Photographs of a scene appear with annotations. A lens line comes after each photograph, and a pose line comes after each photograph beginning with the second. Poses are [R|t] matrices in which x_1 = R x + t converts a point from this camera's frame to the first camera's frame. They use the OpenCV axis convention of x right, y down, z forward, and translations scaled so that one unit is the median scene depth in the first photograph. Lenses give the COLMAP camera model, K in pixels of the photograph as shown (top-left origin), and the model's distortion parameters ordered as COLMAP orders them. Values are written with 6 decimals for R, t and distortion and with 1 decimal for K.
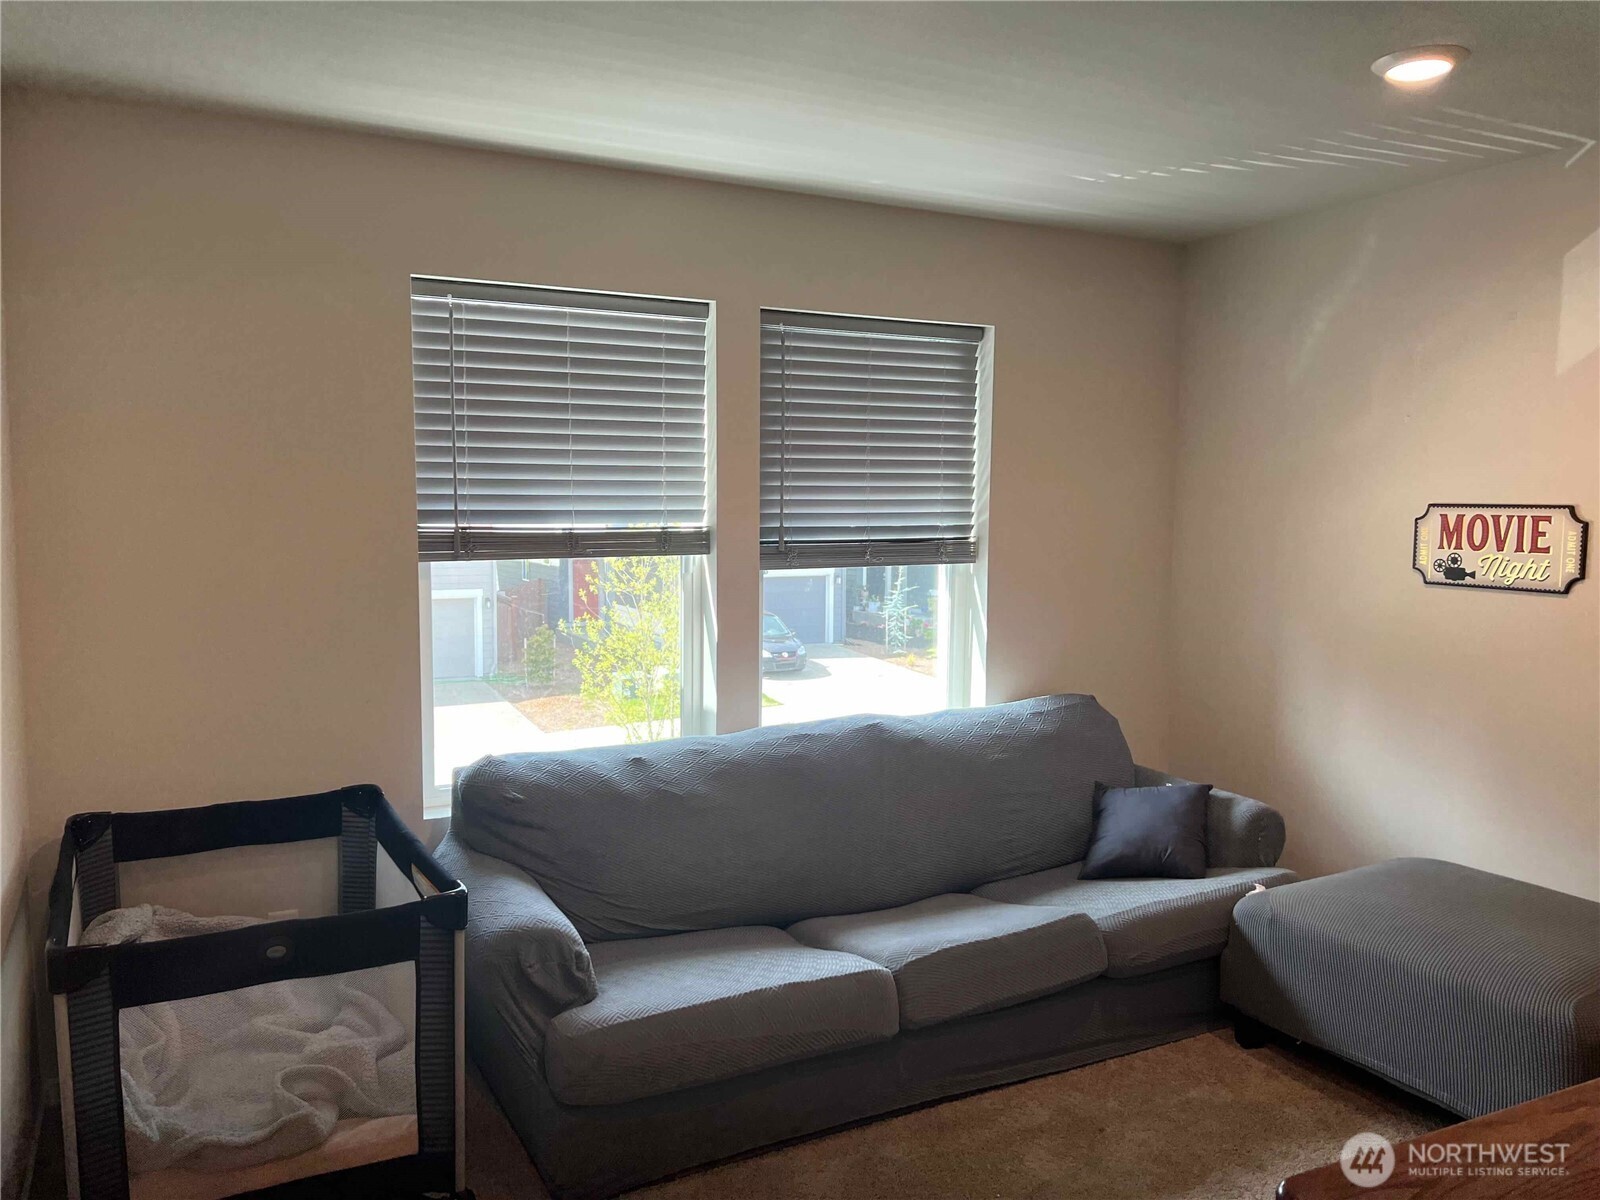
lens RADIAL K [[1217.0, 0, 805.5], [0, 1217.0, 602.8], [0, 0, 1]] dist [0.053205, -0.056448]
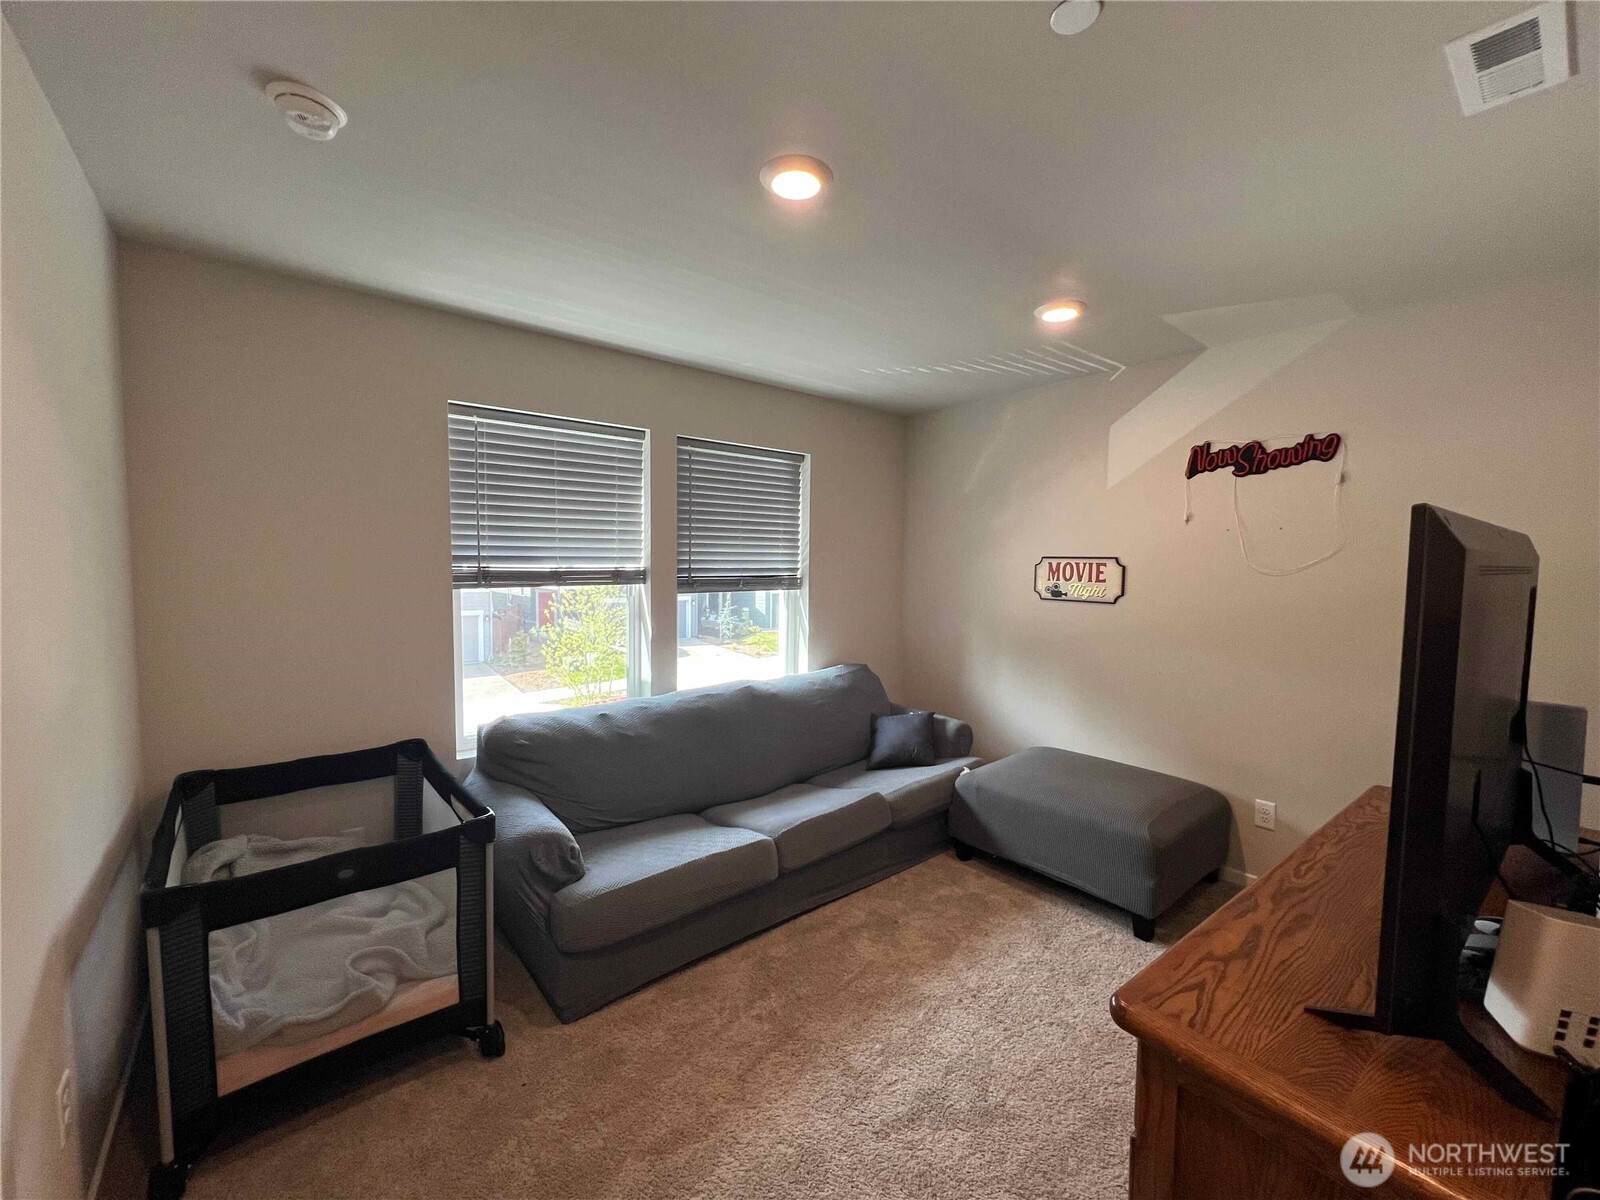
lens RADIAL K [[648.6, 0, 810.1], [0, 648.6, 598.3], [0, 0, 1]] dist [-0.000016, 0.001914]
pose [[0.977869, -0.007159, 0.209098, -0.050842], [0.012586, 0.999617, -0.024634, 0.003260], [-0.208841, 0.026721, 0.977584, 0.120747]]
